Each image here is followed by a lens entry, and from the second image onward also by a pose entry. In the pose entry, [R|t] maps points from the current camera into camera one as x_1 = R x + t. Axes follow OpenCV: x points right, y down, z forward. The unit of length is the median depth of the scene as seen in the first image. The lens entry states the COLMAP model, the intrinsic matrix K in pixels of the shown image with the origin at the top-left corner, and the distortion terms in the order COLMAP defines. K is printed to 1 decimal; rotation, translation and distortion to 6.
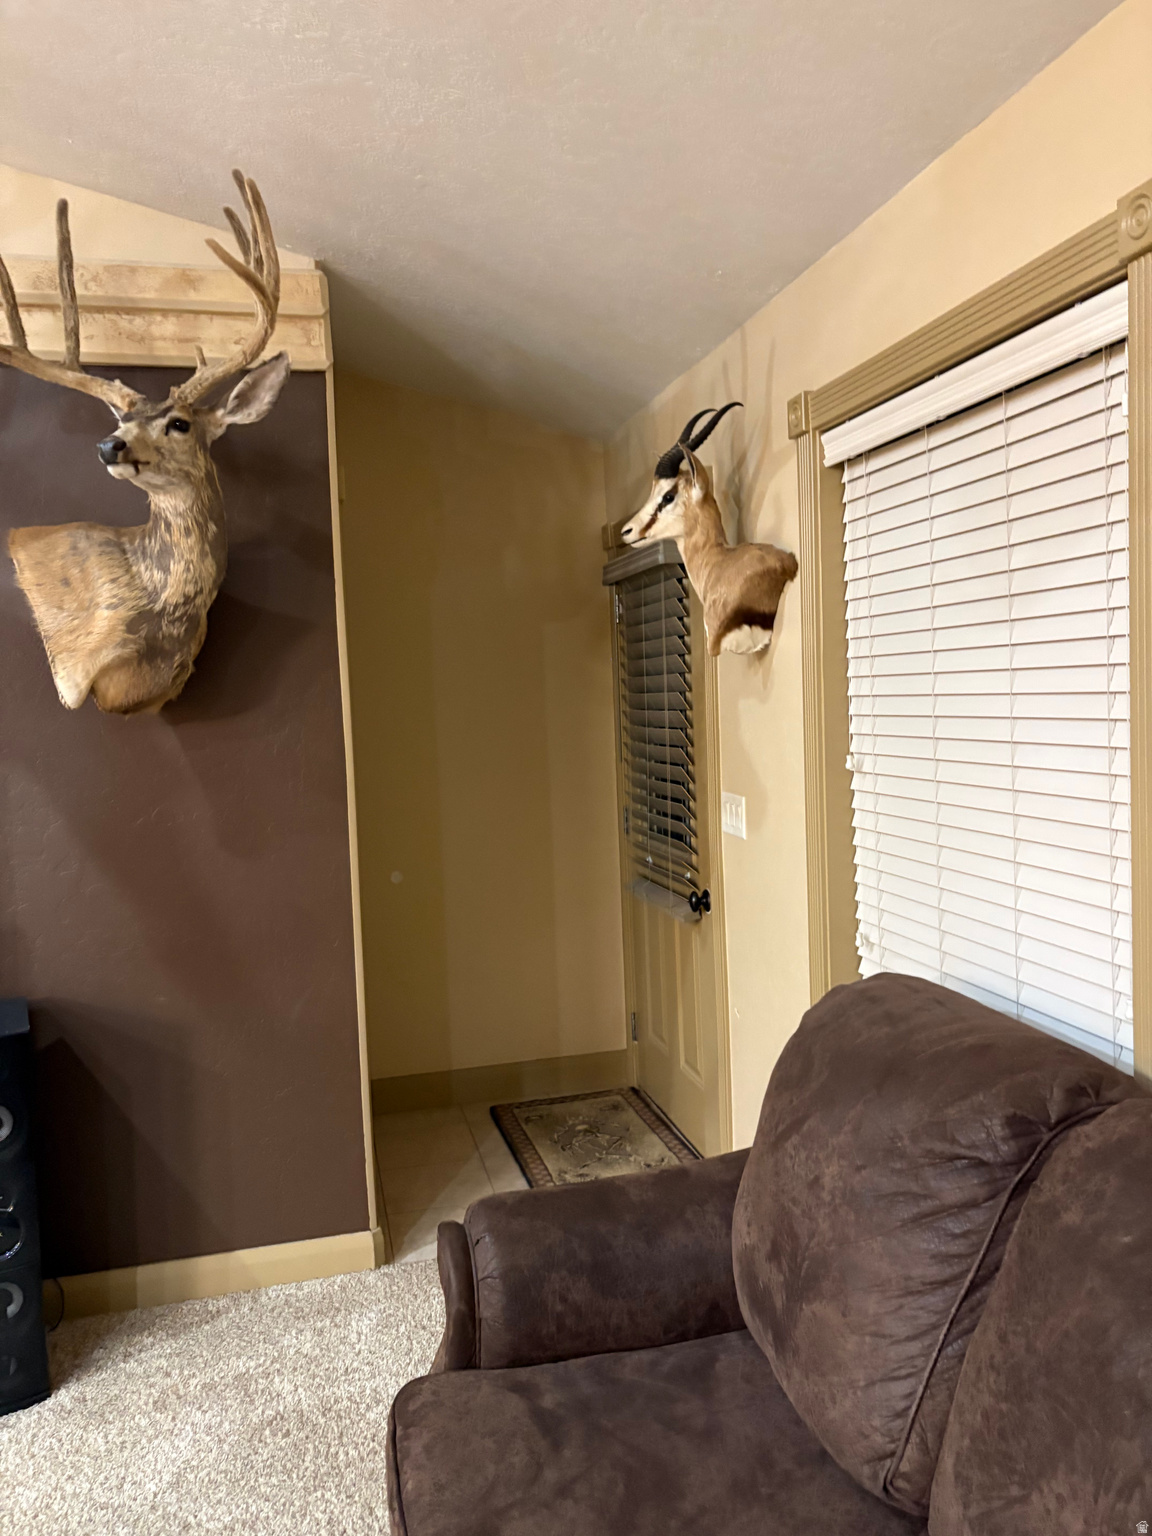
lens RADIAL K [[1169.2, 0, 578.2], [0, 1169.2, 769.0], [0, 0, 1]] dist [0.035761, -0.033795]
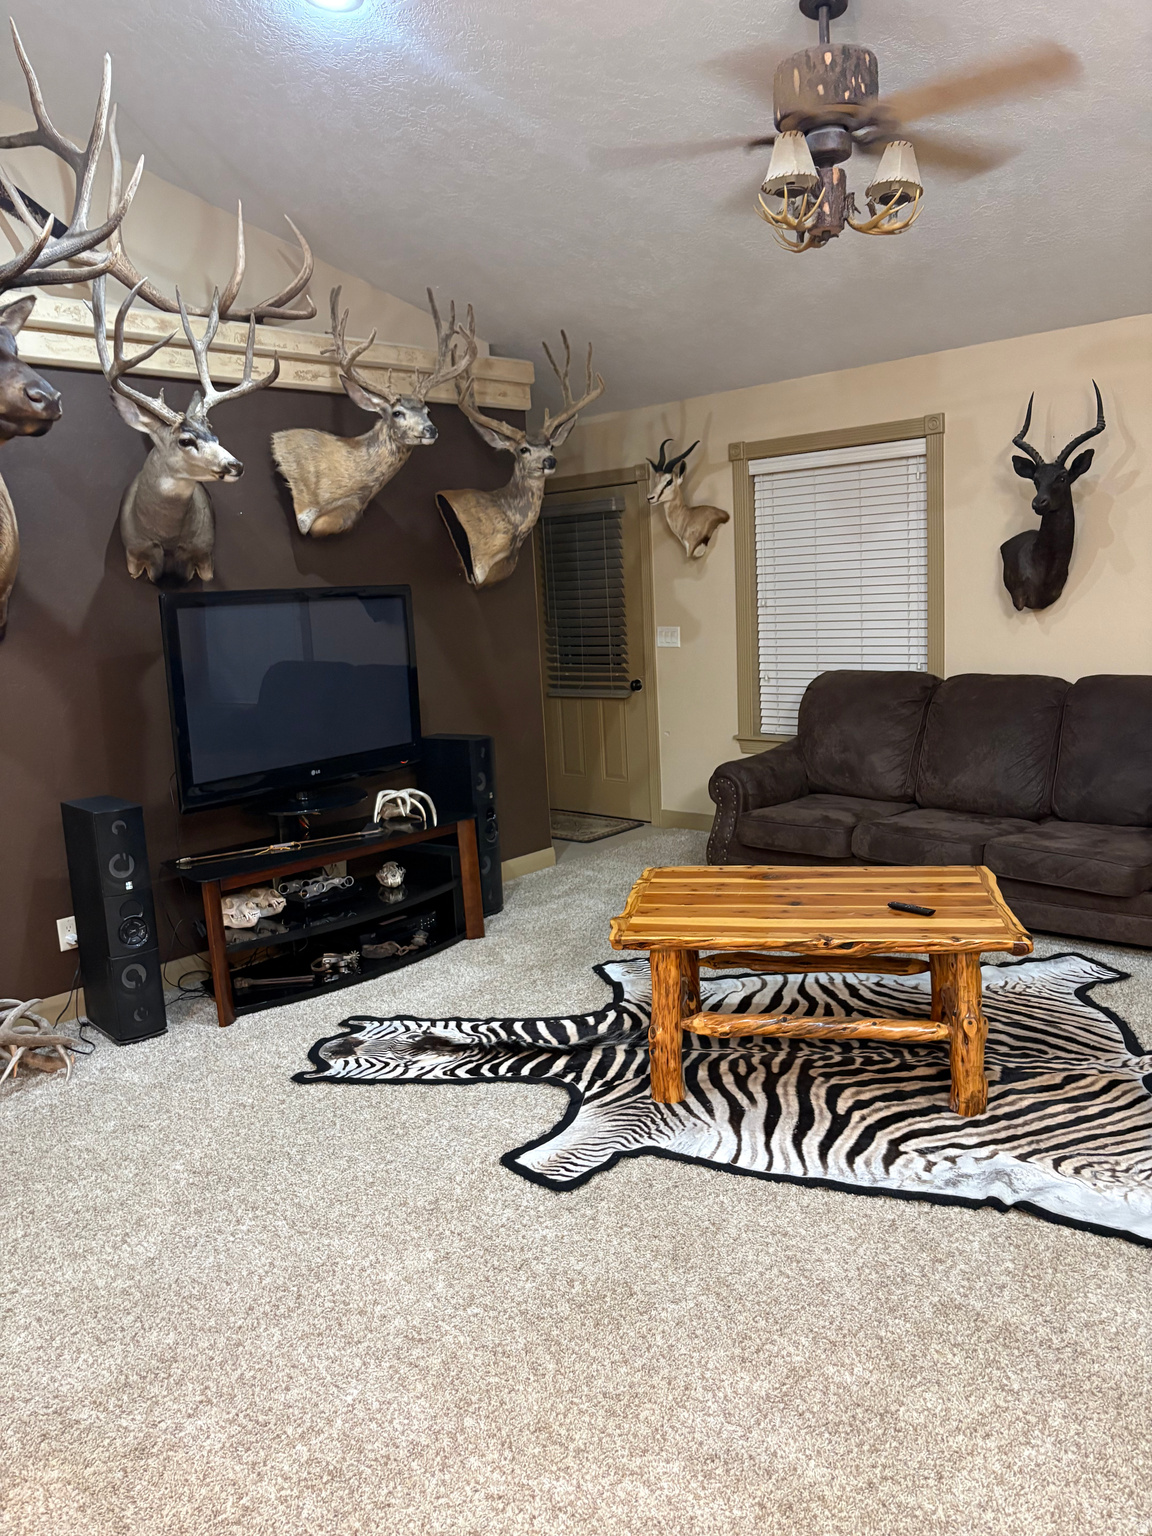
lens RADIAL K [[1169.2, 0, 575.5], [0, 1169.2, 777.2], [0, 0, 1]] dist [0.035761, -0.033795]
pose [[0.843046, -0.098038, 0.528831, -1.412854], [0.058810, 0.994154, 0.090549, 0.112197], [-0.534616, -0.045236, 0.843883, -0.836947]]
